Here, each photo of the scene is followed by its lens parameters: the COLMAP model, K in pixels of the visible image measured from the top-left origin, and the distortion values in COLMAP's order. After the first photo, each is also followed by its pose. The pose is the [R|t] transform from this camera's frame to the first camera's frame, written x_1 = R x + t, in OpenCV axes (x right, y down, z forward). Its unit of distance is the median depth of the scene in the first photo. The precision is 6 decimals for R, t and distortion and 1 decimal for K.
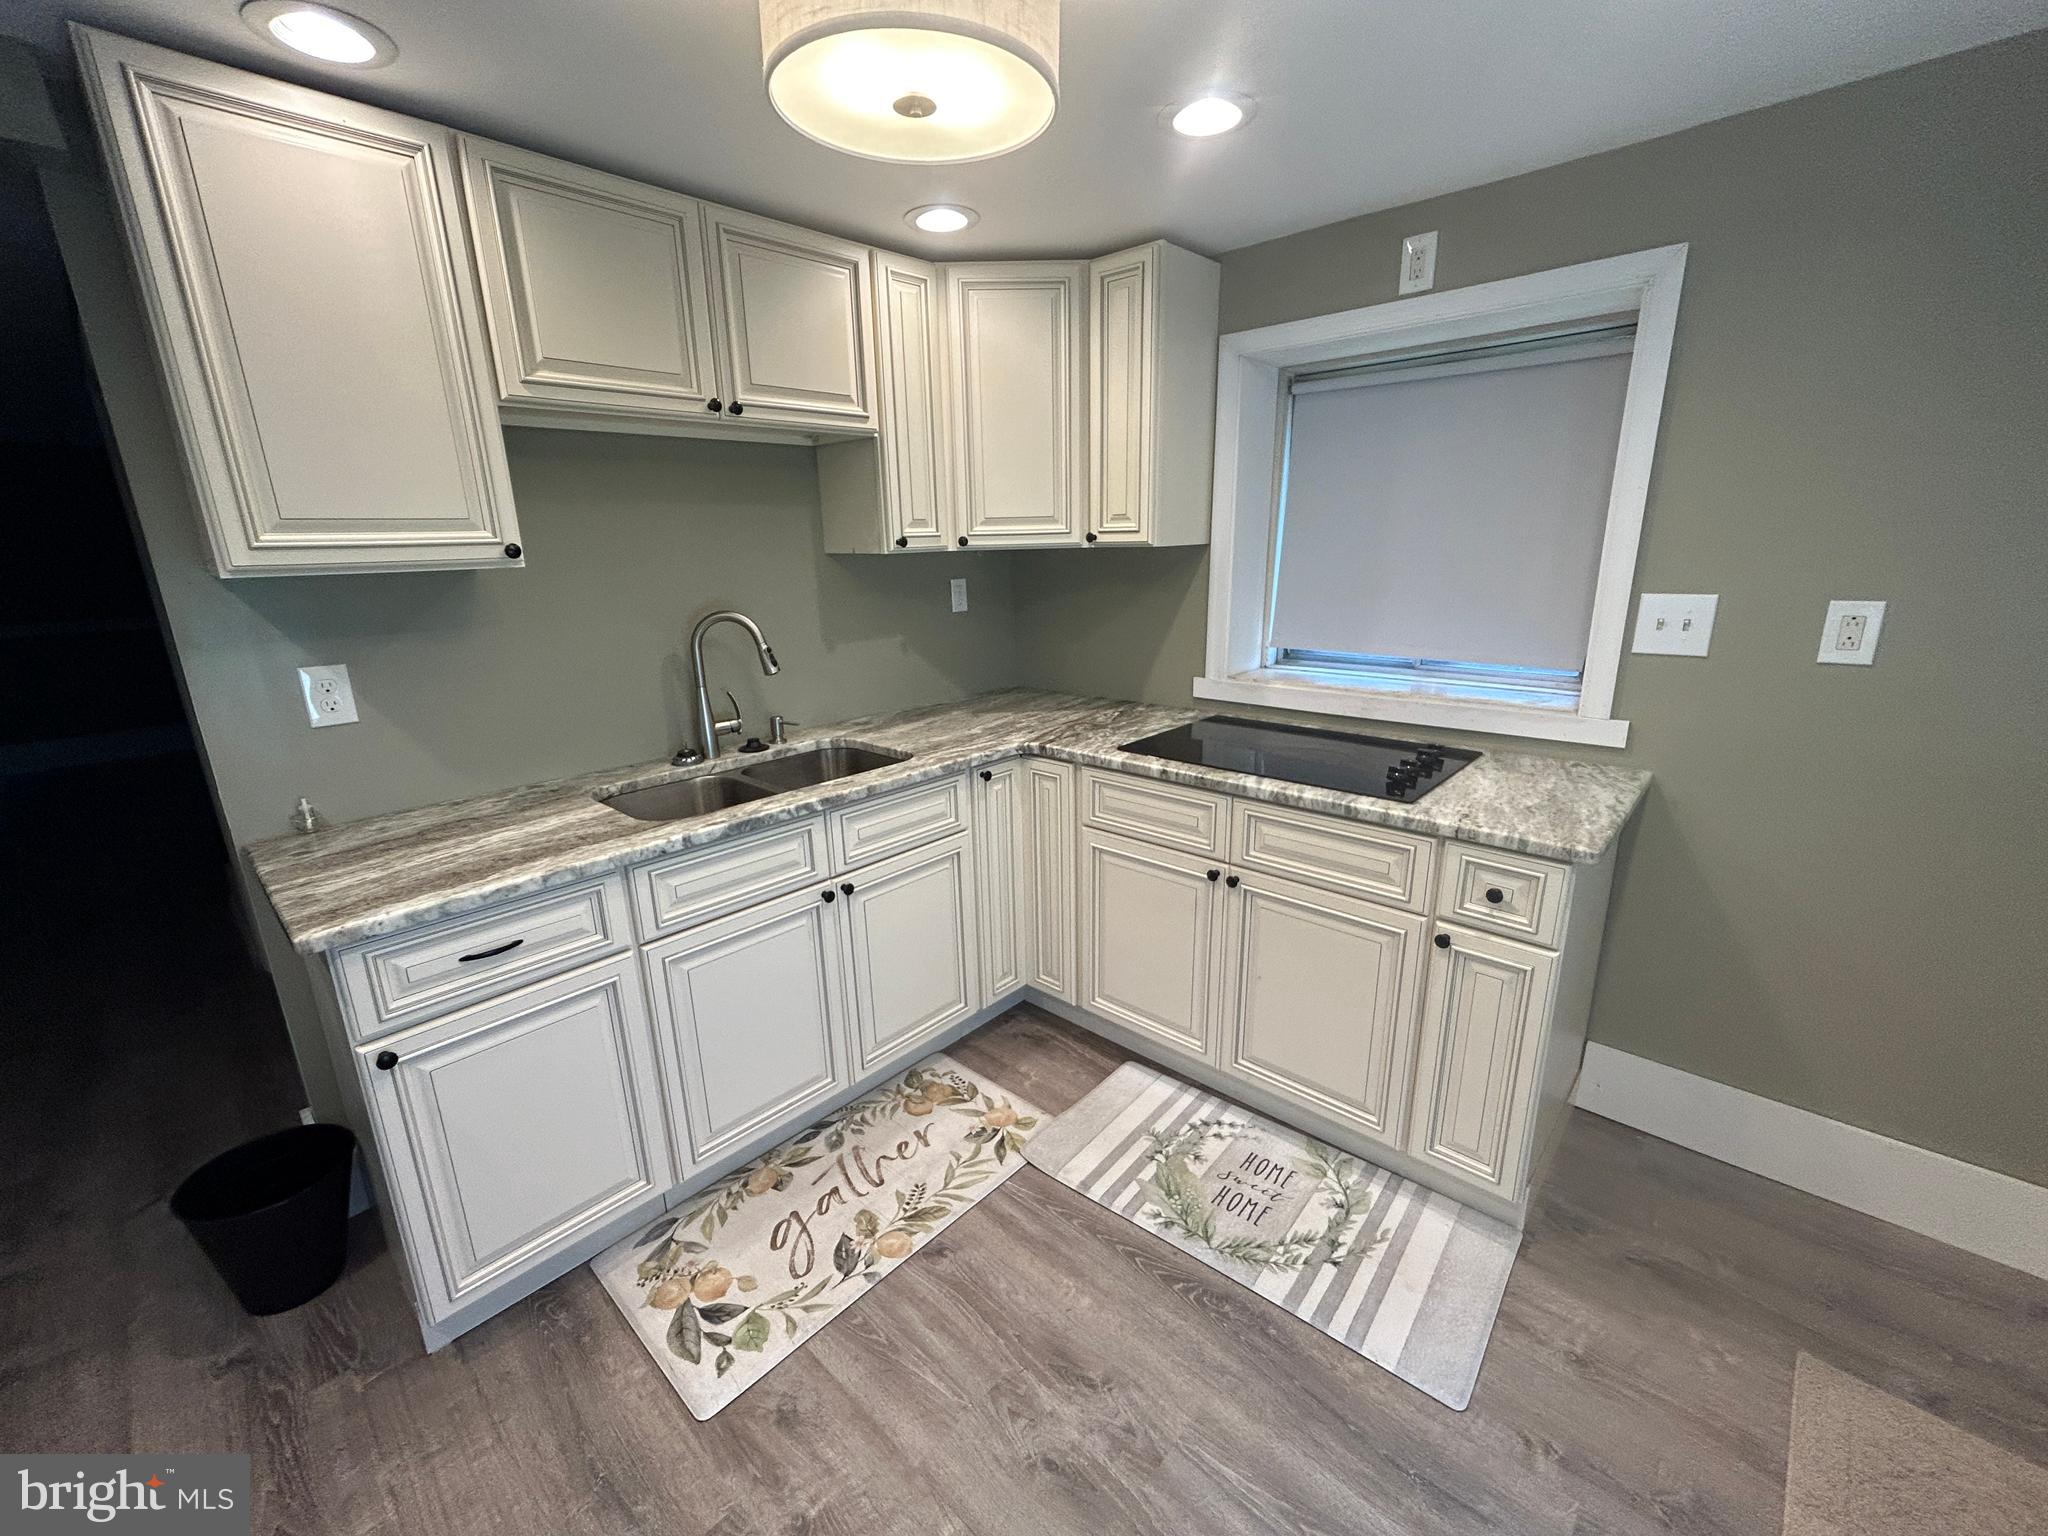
lens RADIAL K [[828.2, 0, 1024.0], [0, 828.2, 768.0], [0, 0, 1]] dist [-0.005260, 0.000176]
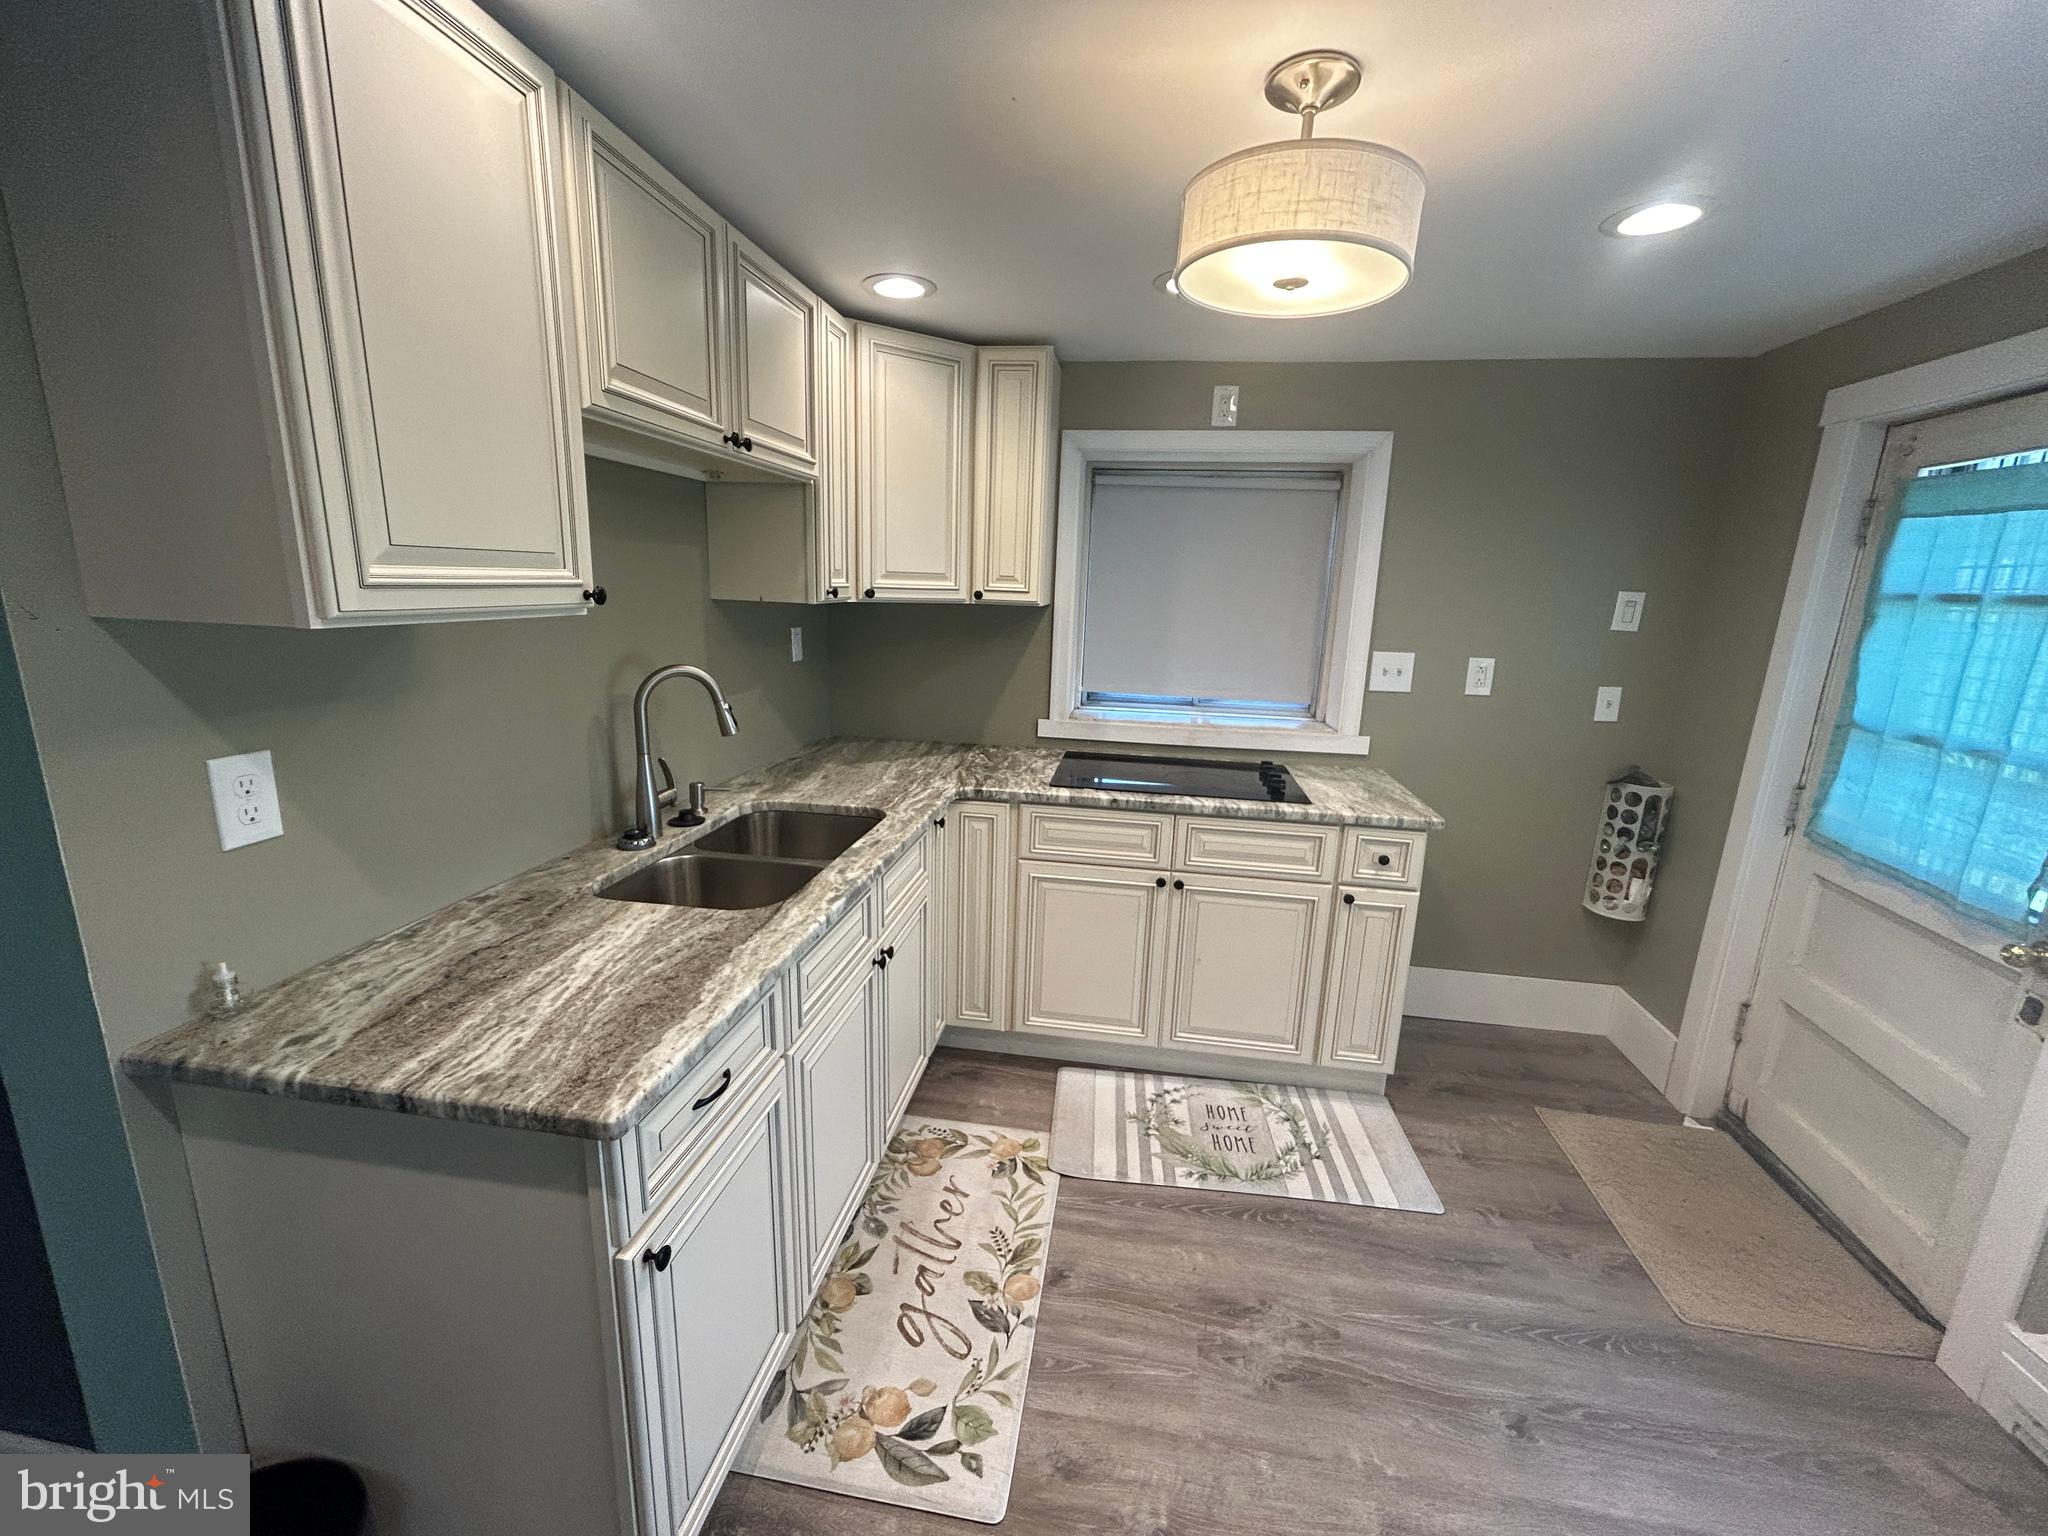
lens RADIAL K [[829.6, 0, 1018.4], [0, 829.6, 767.5], [0, 0, 1]] dist [0.000508, 0.000318]
pose [[0.832082, -0.072081, 0.549949, -0.646230], [0.097851, 0.995045, -0.017630, -0.038566], [-0.545954, 0.068482, 0.835012, 0.104836]]
